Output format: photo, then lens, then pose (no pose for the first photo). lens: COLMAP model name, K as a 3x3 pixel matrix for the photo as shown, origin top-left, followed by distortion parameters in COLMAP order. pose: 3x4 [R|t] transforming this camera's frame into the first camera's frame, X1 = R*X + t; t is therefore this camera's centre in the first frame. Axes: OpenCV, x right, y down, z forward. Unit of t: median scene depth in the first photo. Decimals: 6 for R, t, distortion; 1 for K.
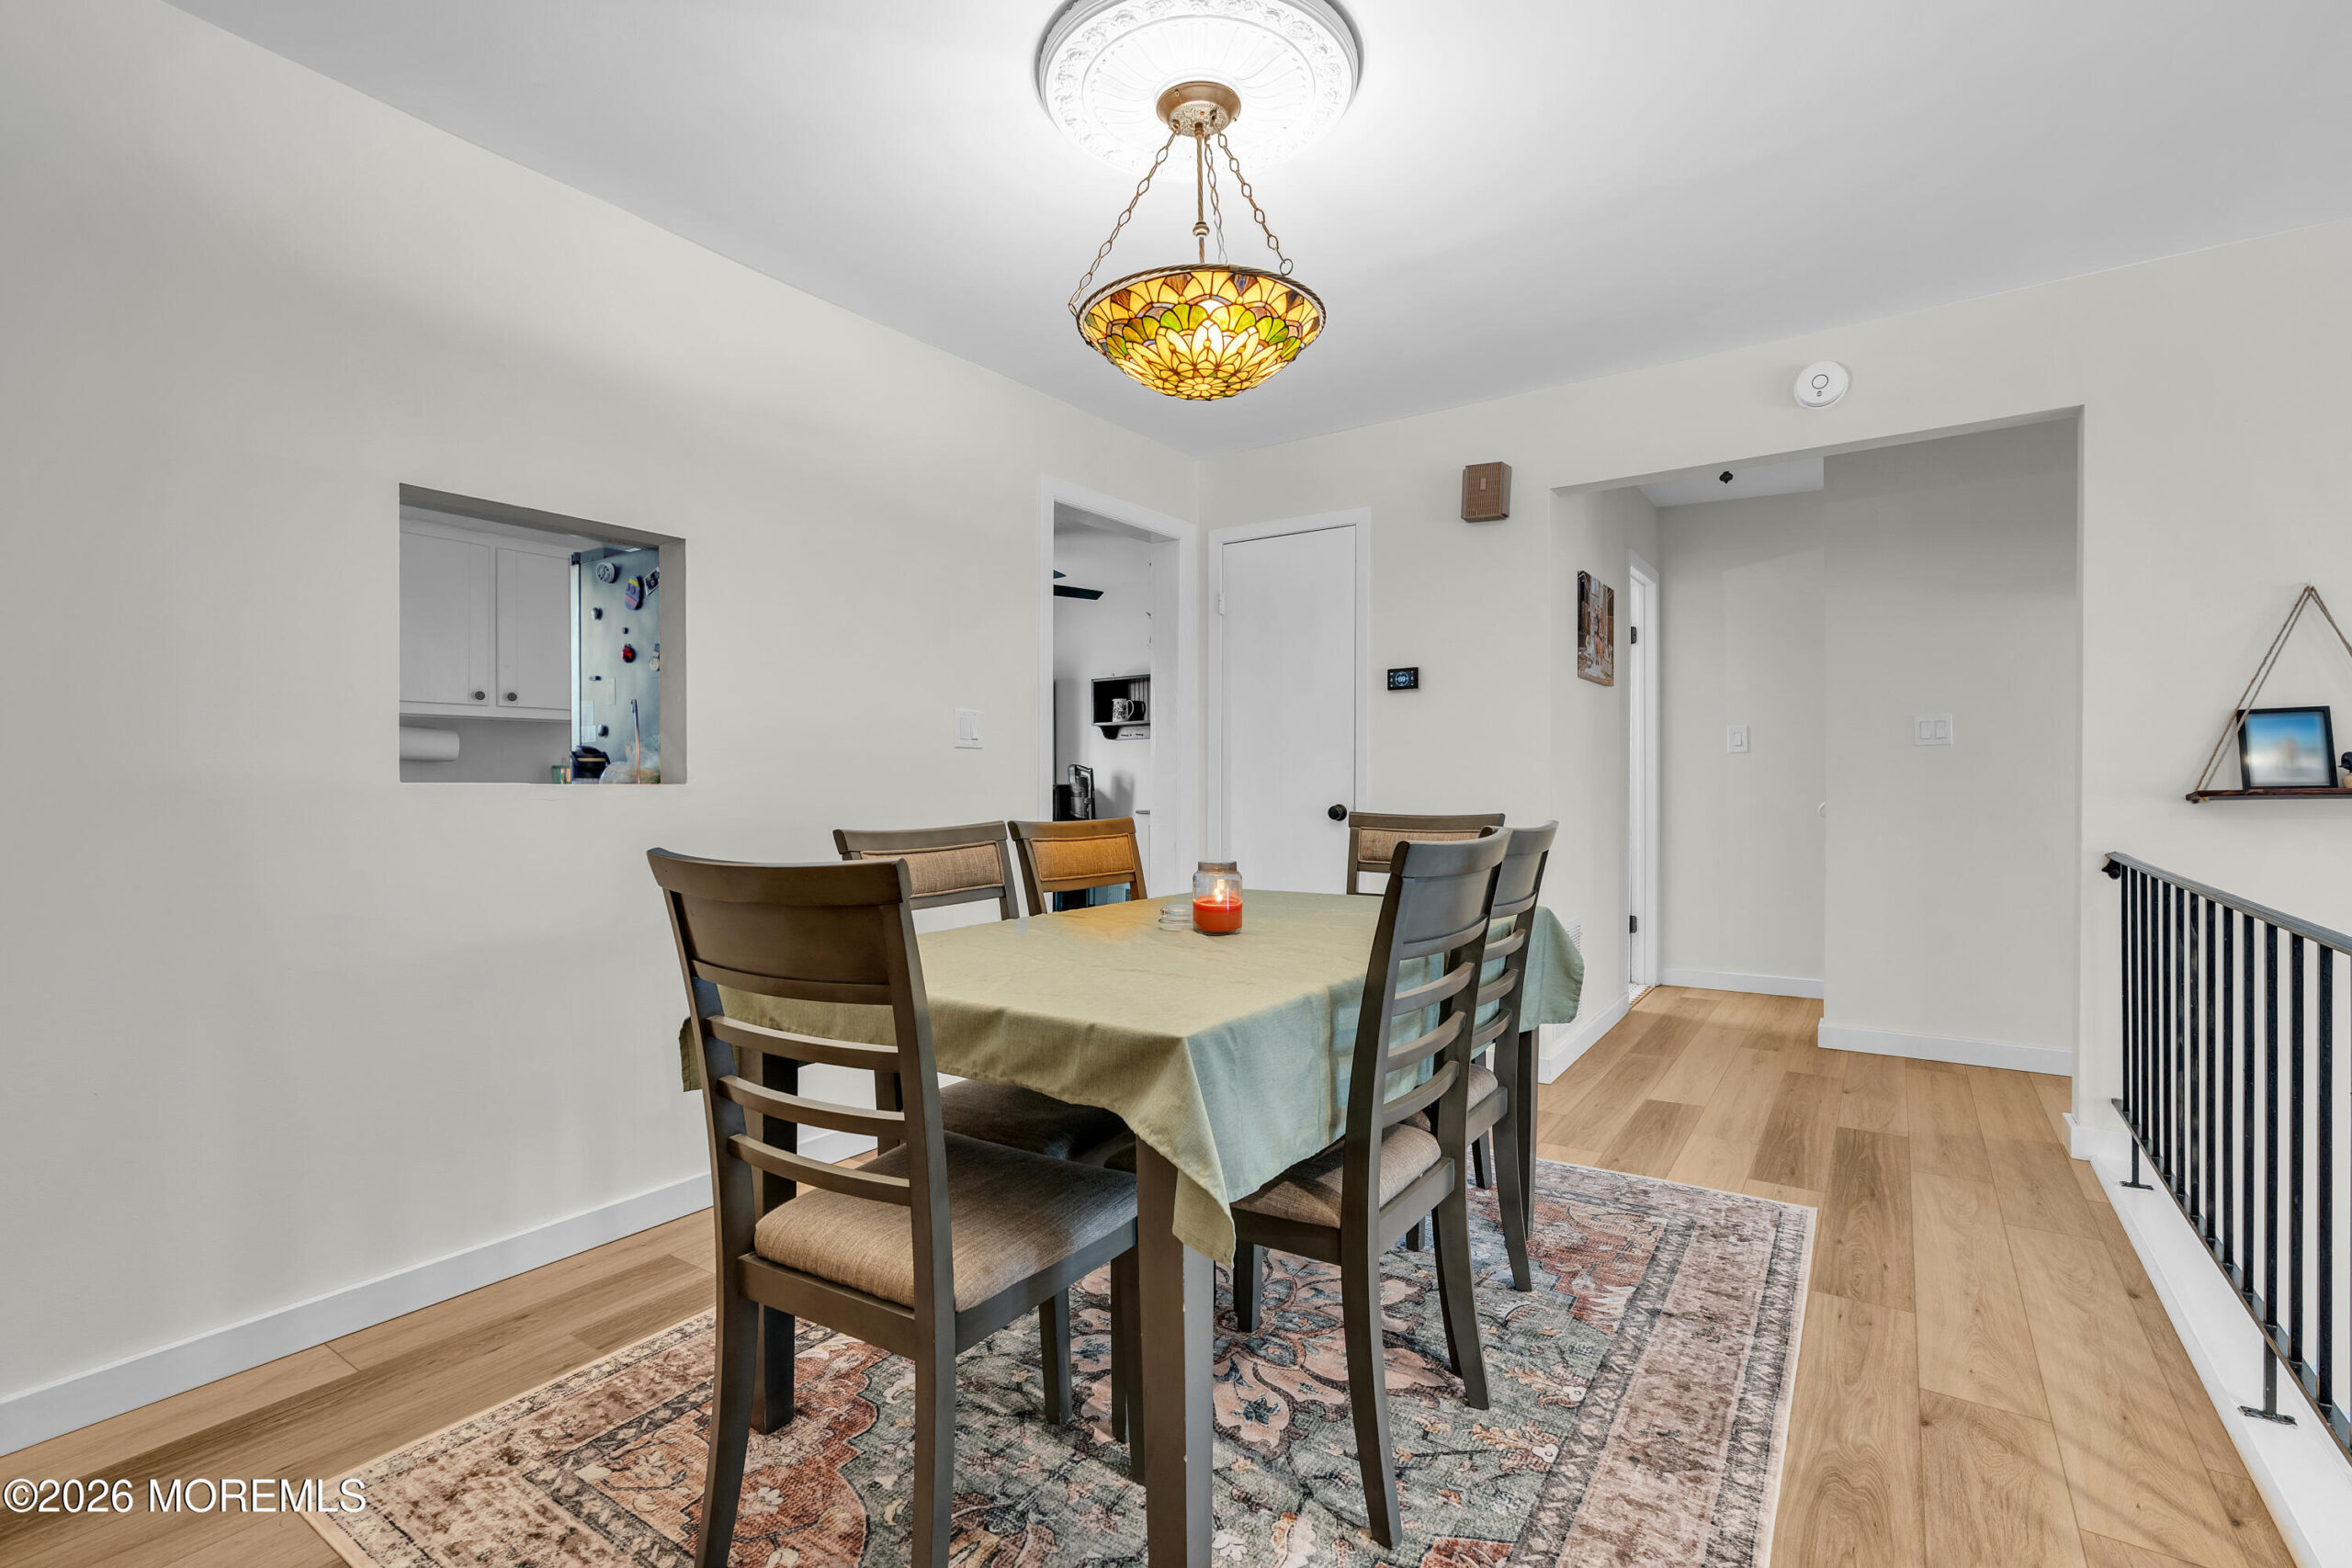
lens RADIAL K [[1065.7, 0, 1178.3], [0, 1065.7, 793.3], [0, 0, 1]] dist [-0.014169, 0.000031]
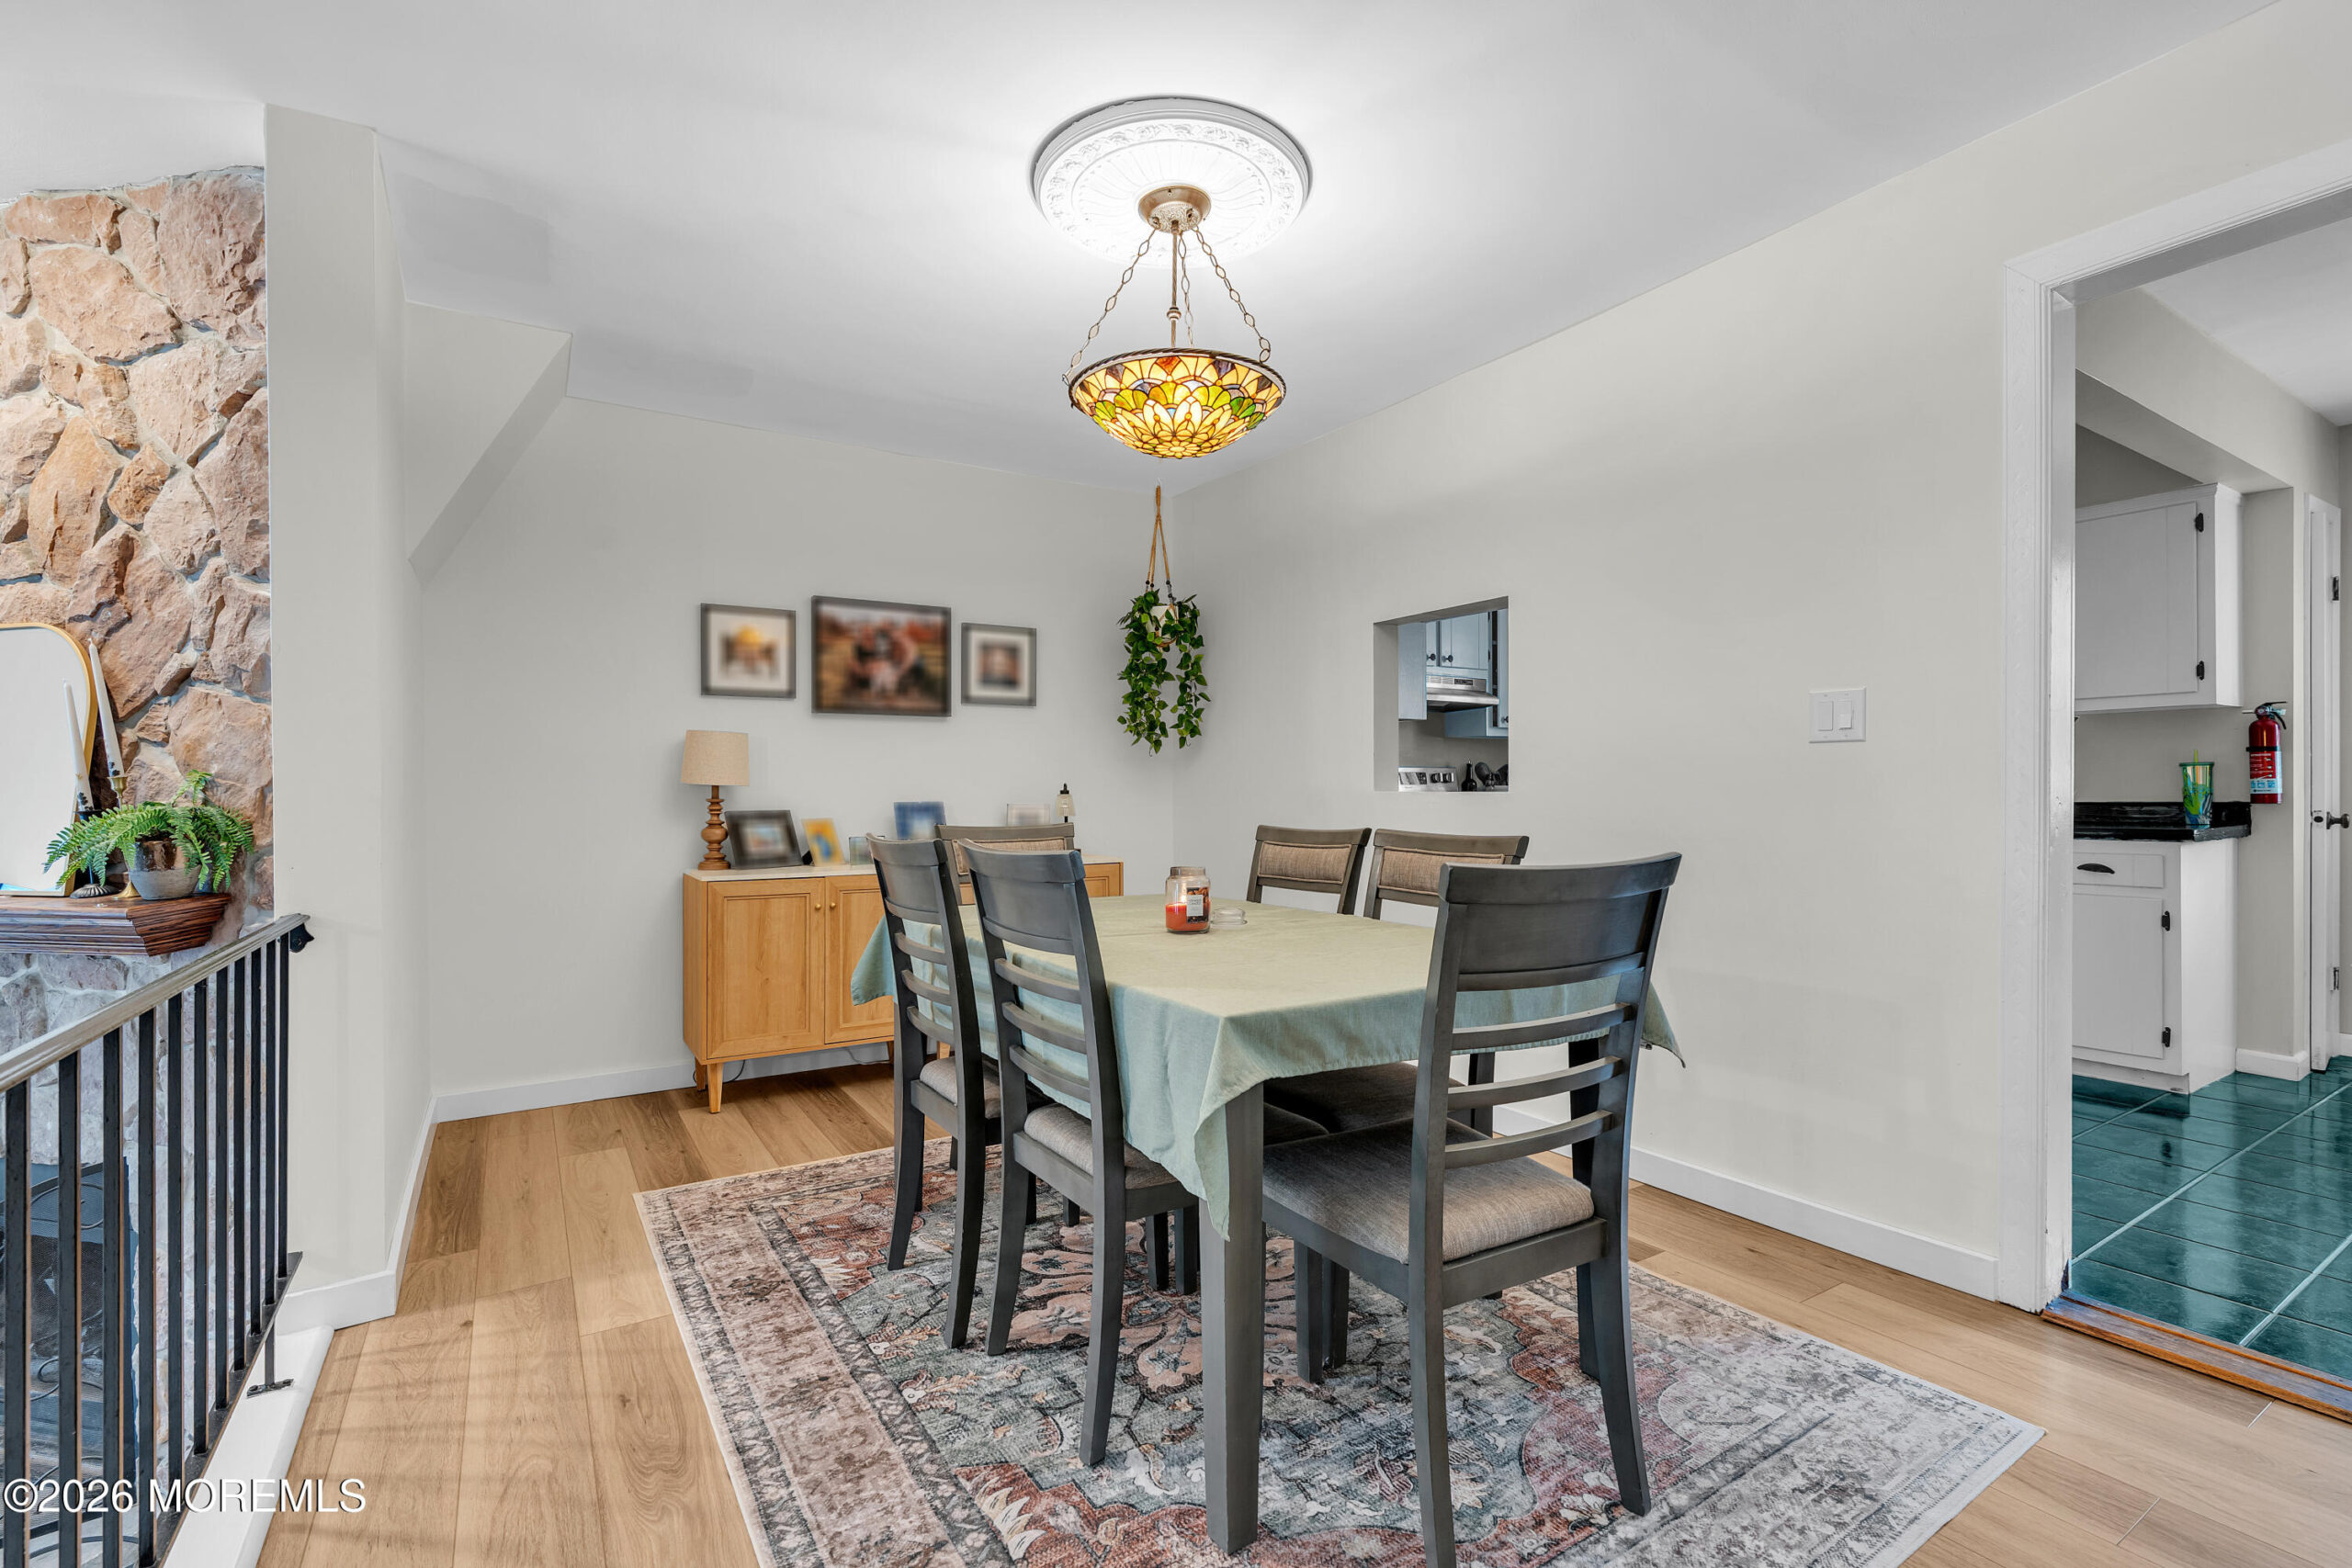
lens RADIAL K [[1060.3, 0, 1182.0], [0, 1060.3, 774.7], [0, 0, 1]] dist [-0.011513, 0.000604]
pose [[-0.403409, -0.002477, -0.915016, 1.139024], [0.006565, 0.999963, -0.005601, -0.033038], [0.914996, -0.008267, -0.403378, 1.556679]]
